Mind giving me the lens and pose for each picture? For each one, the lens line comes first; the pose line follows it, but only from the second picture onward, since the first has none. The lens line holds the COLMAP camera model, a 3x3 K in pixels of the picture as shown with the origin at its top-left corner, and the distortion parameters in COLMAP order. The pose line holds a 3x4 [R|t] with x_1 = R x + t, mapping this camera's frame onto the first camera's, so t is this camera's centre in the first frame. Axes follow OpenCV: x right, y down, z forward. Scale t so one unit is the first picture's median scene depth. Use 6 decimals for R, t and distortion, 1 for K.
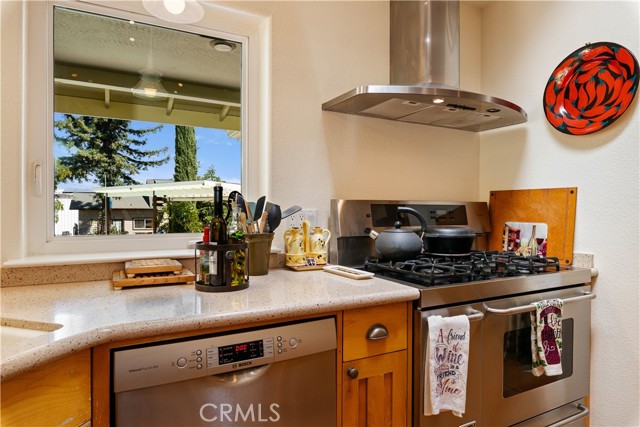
lens RADIAL K [[392.1, 0, 320.0], [0, 392.1, 213.5], [0, 0, 1]] dist [-0.001322, -0.000186]
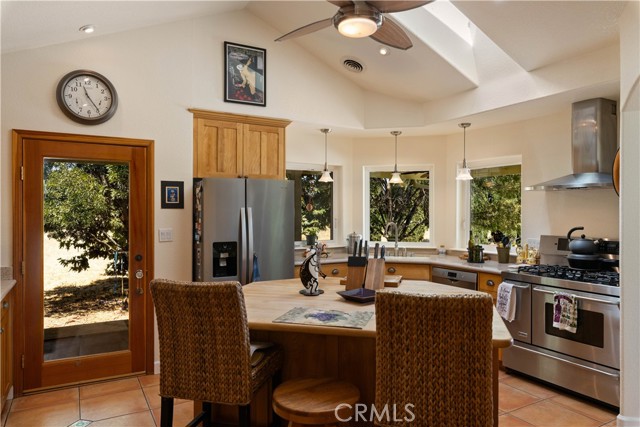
lens RADIAL K [[437.6, 0, 320.0], [0, 437.6, 213.5], [0, 0, 1]] dist [0.043090, 0.000006]
pose [[0.039453, 0.005206, -0.999208, 1.295799], [-0.012970, 0.999905, 0.004697, -0.081493], [0.999137, 0.012775, 0.039517, -0.153146]]
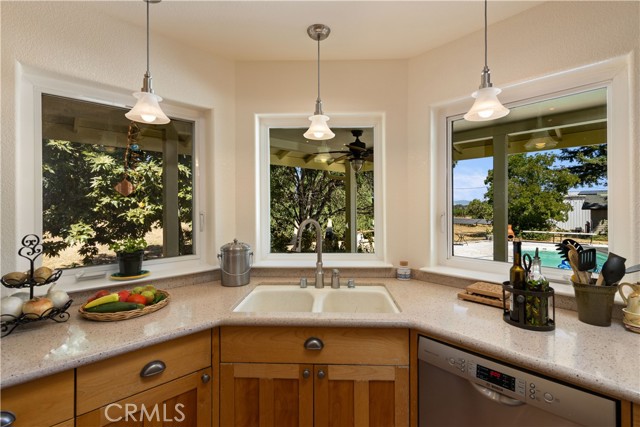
lens RADIAL K [[298.1, 0, 320.0], [0, 298.1, 213.5], [0, 0, 1]] dist [-0.002638, -0.000472]
pose [[0.256972, 0.019328, -0.966226, 0.191139], [-0.007365, 0.999810, 0.018041, -0.066211], [0.966391, 0.002481, 0.257065, 0.057303]]
